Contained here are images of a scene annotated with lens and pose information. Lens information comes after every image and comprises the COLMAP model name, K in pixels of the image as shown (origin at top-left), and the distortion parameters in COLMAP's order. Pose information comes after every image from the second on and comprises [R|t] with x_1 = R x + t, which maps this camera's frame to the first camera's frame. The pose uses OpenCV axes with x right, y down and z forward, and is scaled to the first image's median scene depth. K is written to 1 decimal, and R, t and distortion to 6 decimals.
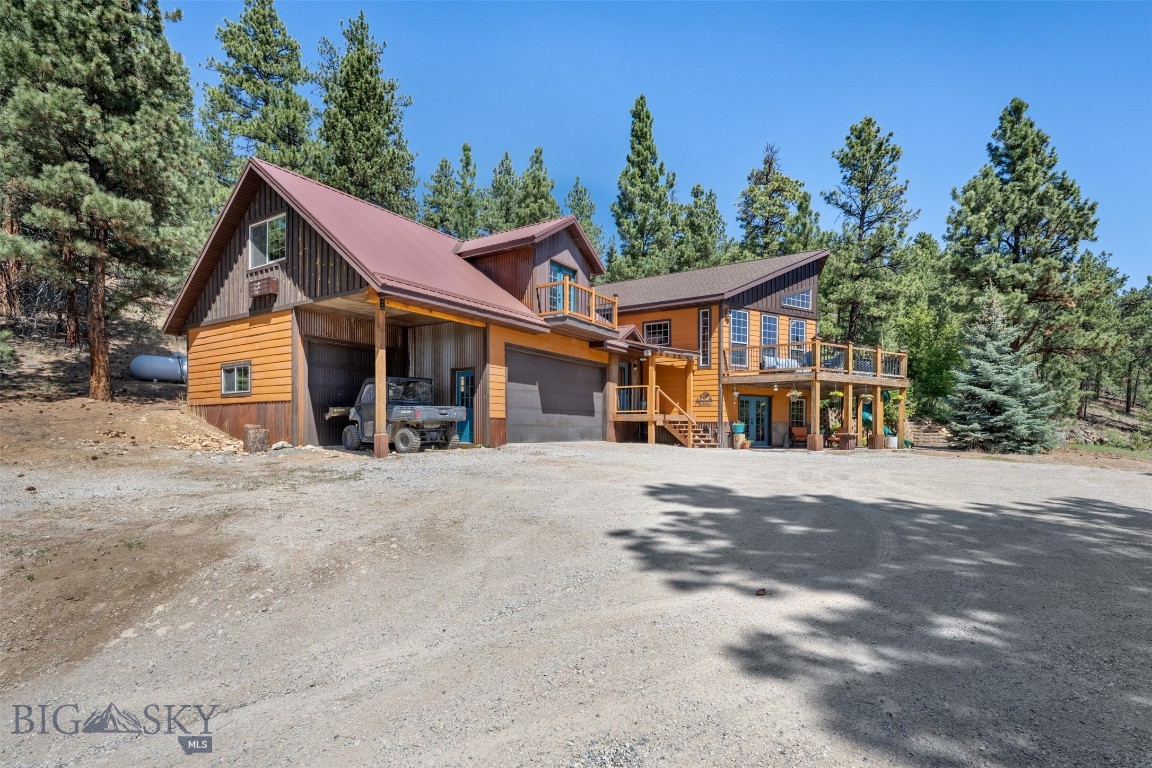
lens RADIAL K [[512.0, 0, 599.0], [0, 512.0, 422.9], [0, 0, 1]] dist [-0.001863, -0.000158]
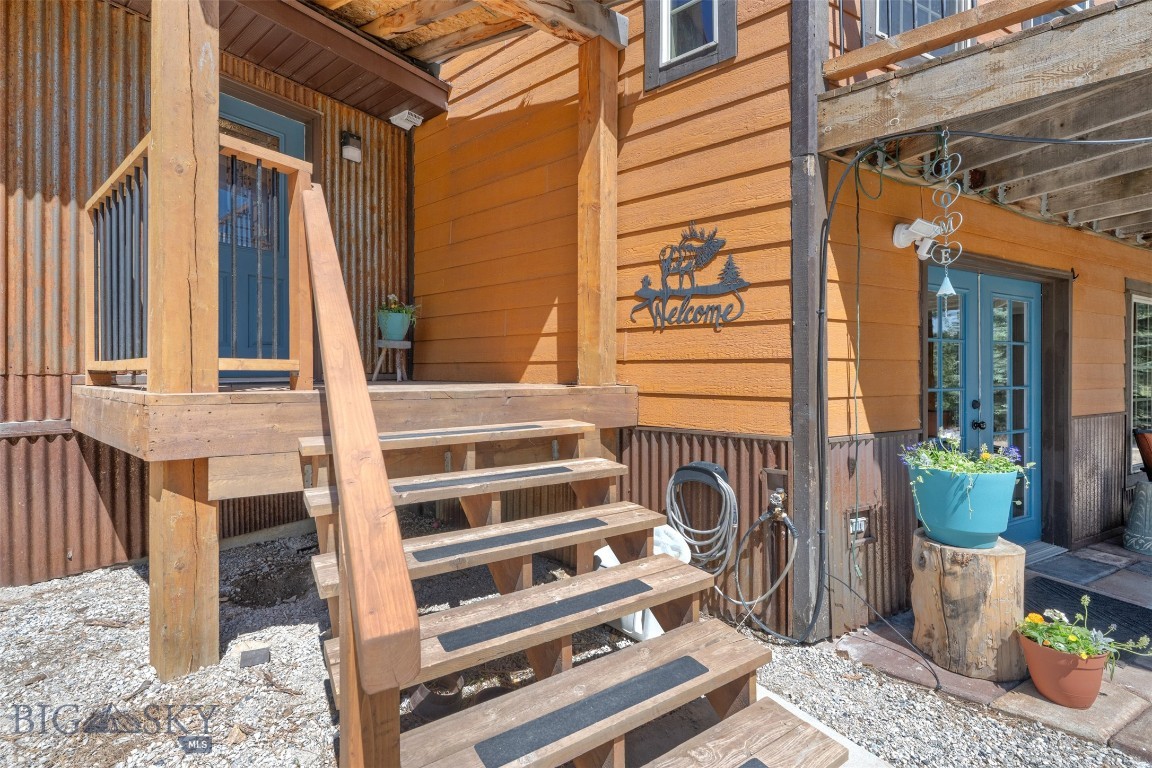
lens RADIAL K [[482.9, 0, 568.7], [0, 482.9, 366.0], [0, 0, 1]] dist [-0.001562, -0.000005]
pose [[0.993253, -0.006148, -0.115803, 0.189083], [0.006381, 0.999978, 0.001647, -0.021761], [0.115791, -0.002374, 0.993271, 0.865741]]
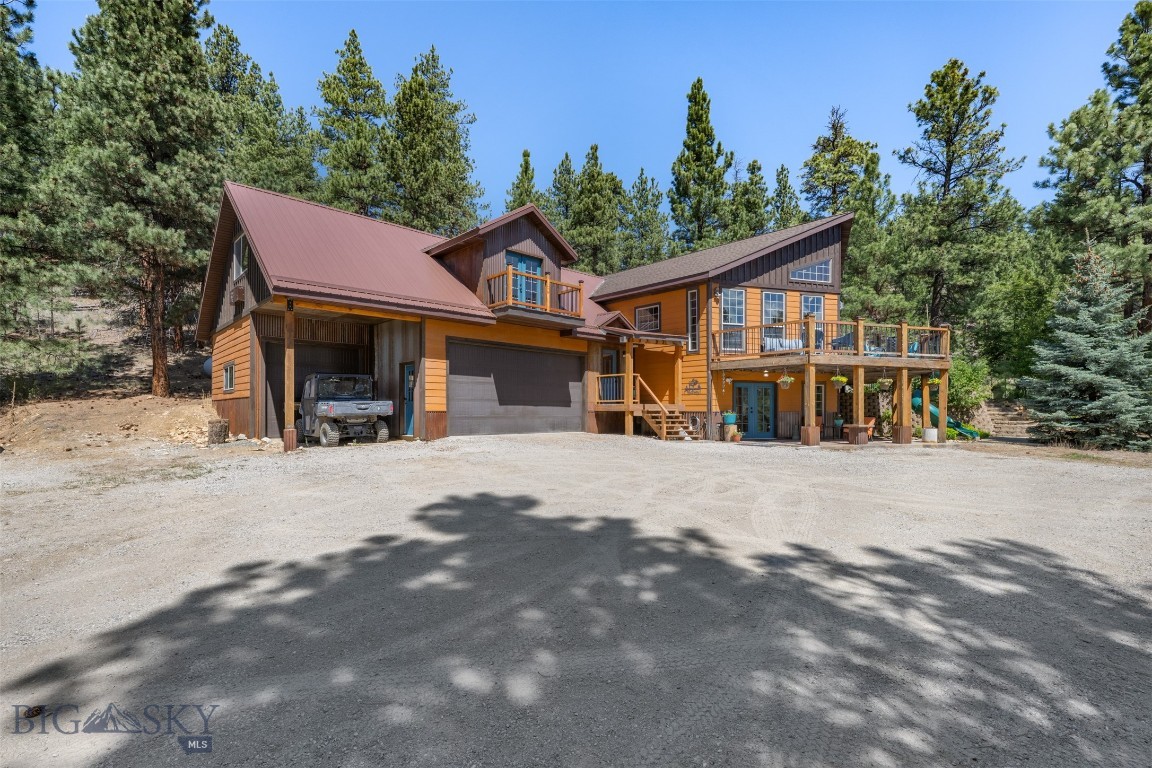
lens RADIAL K [[482.9, 0, 587.3], [0, 482.9, 400.6], [0, 0, 1]] dist [-0.001562, -0.000005]
pose [[0.971037, -0.008034, -0.238796, 0.230636], [0.005590, 0.999925, -0.010912, -0.013308], [0.238866, 0.009261, 0.971008, 0.108615]]
